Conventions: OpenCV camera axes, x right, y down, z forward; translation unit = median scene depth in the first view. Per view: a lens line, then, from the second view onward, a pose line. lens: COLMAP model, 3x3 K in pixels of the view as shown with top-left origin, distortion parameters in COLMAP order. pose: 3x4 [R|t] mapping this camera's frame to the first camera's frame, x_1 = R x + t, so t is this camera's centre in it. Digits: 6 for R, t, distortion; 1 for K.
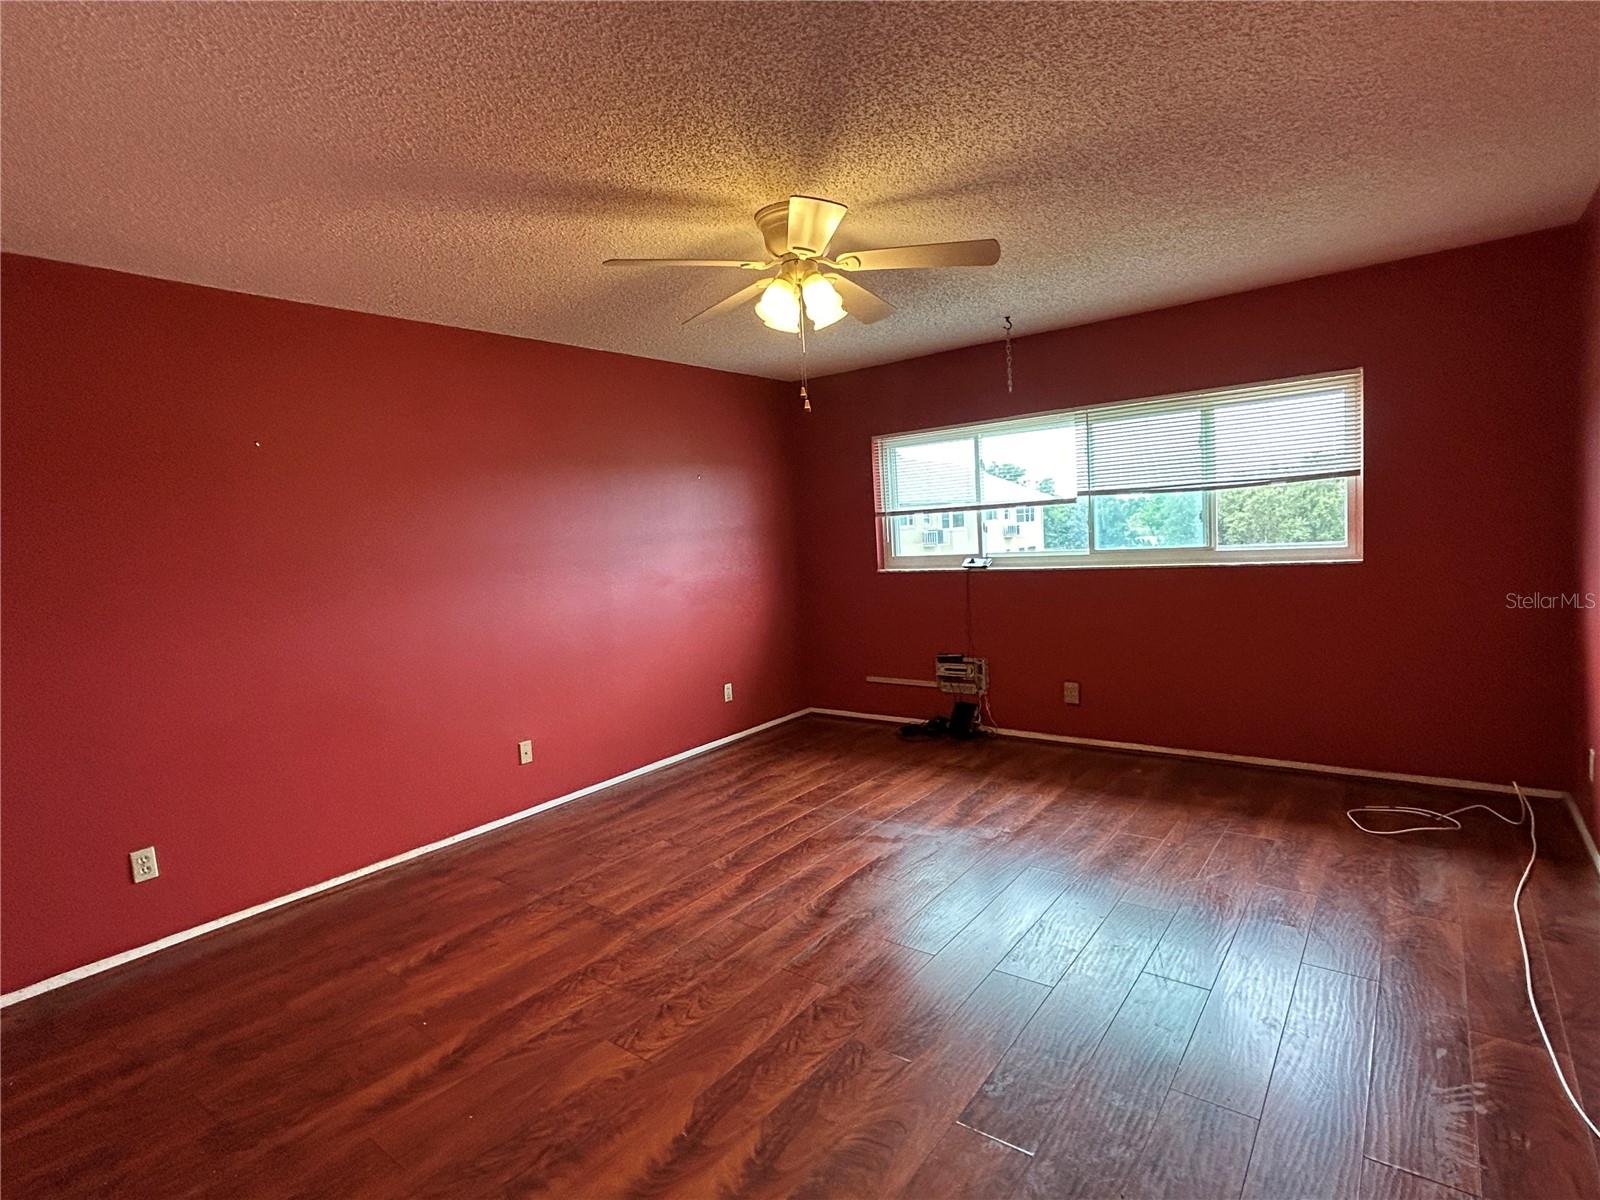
lens RADIAL K [[809.5, 0, 790.8], [0, 809.5, 599.5], [0, 0, 1]] dist [0.002751, -0.000579]
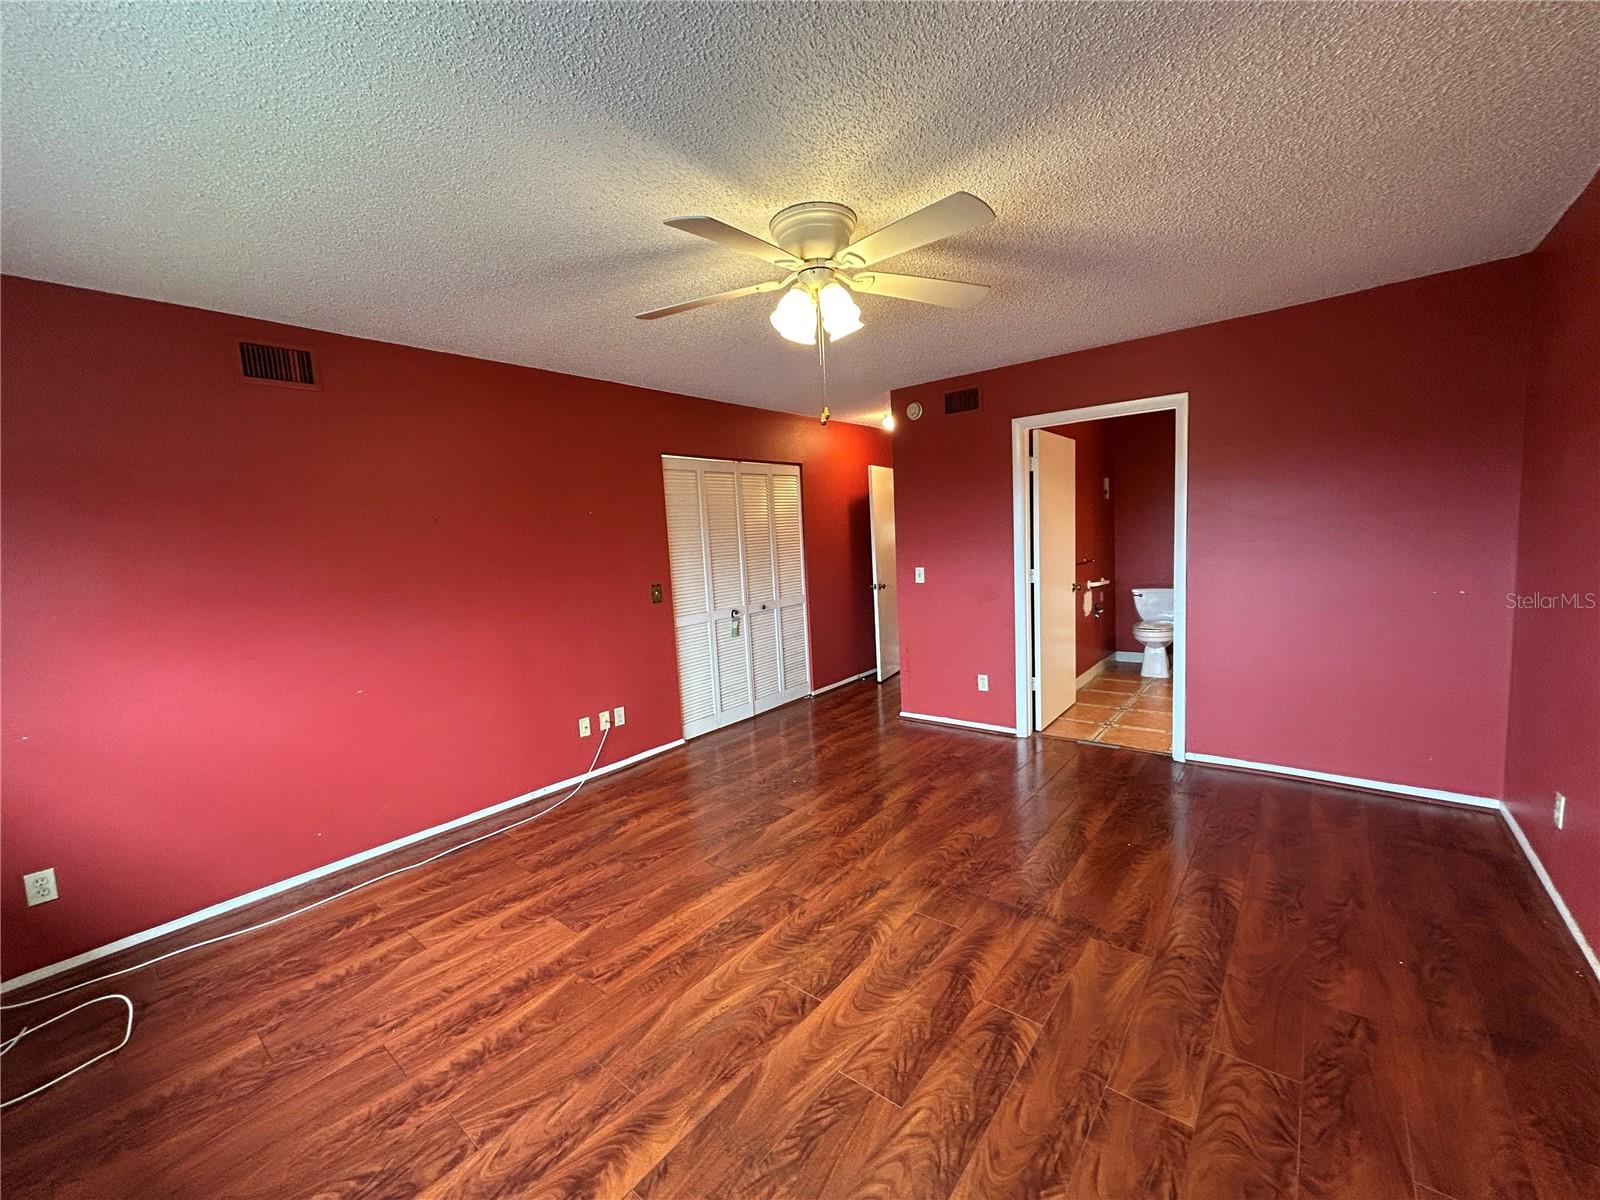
lens RADIAL K [[644.1, 0, 796.1], [0, 644.1, 605.7], [0, 0, 1]] dist [-0.000206, 0.001515]
pose [[-0.993173, 0.111723, 0.033556, 0.038930], [0.116156, 0.973665, 0.196175, -0.124858], [-0.010755, 0.198733, -0.979995, 1.296558]]
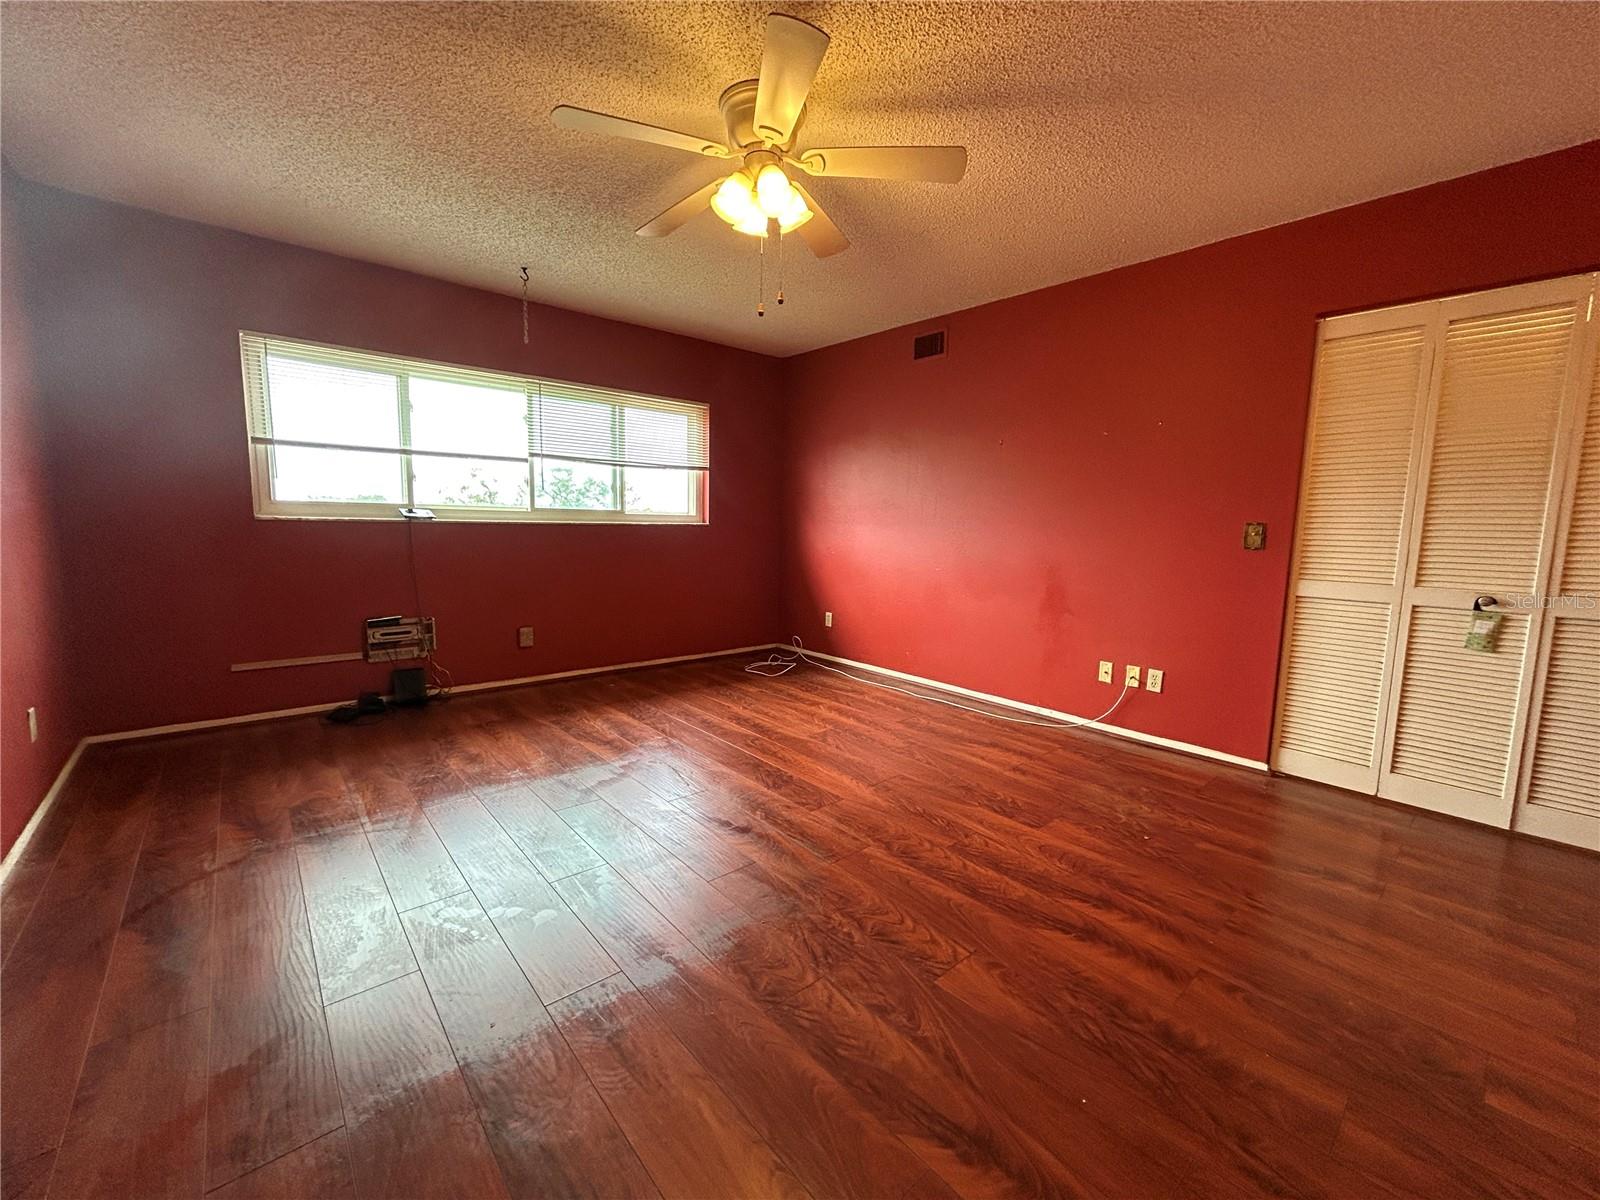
lens RADIAL K [[644.1, 0, 793.3], [0, 644.1, 595.9], [0, 0, 1]] dist [-0.000206, 0.001515]
pose [[0.193360, -0.047882, 0.979959, -0.541543], [0.053986, 0.997814, 0.038103, 0.057678], [-0.979641, 0.045537, 0.195523, 0.590593]]
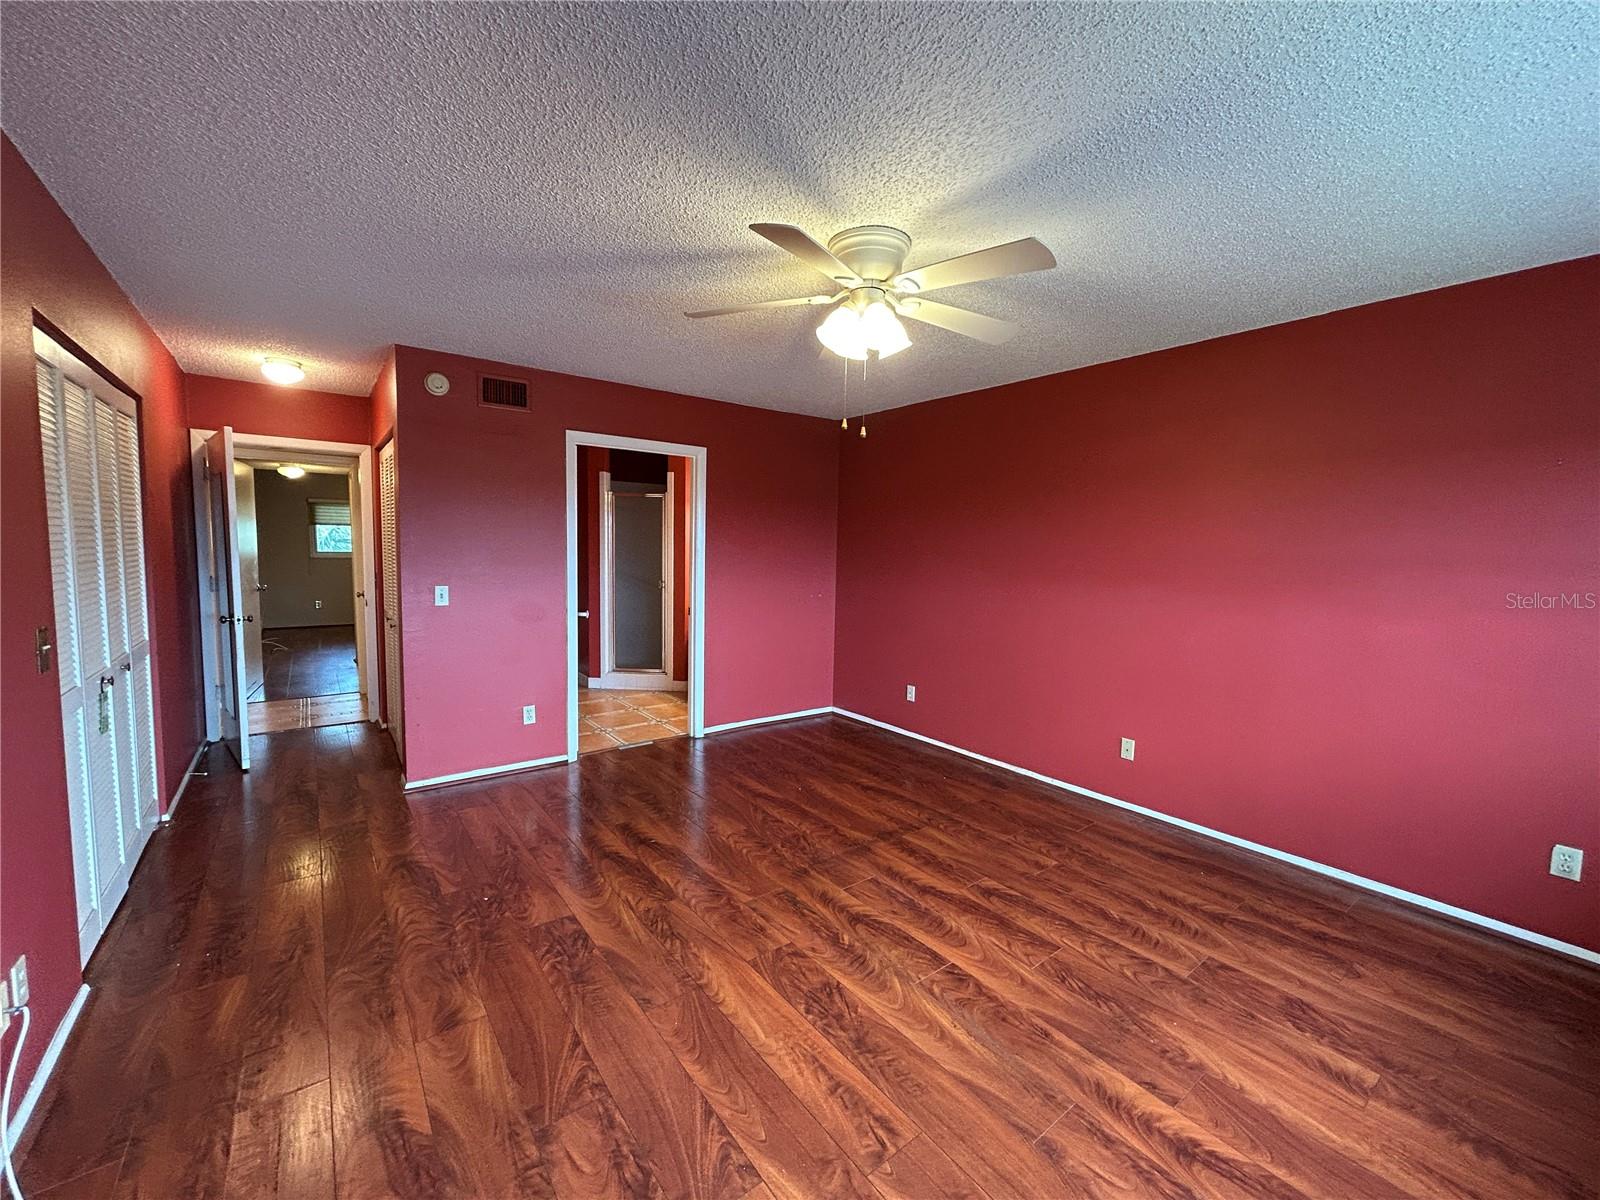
lens RADIAL K [[644.1, 0, 796.3], [0, 644.1, 603.1], [0, 0, 1]] dist [-0.000206, 0.001515]
pose [[-0.253861, 0.142163, -0.956736, 0.608578], [-0.091294, 0.981202, 0.170023, -0.111763], [0.962923, 0.130506, -0.236111, 0.814844]]
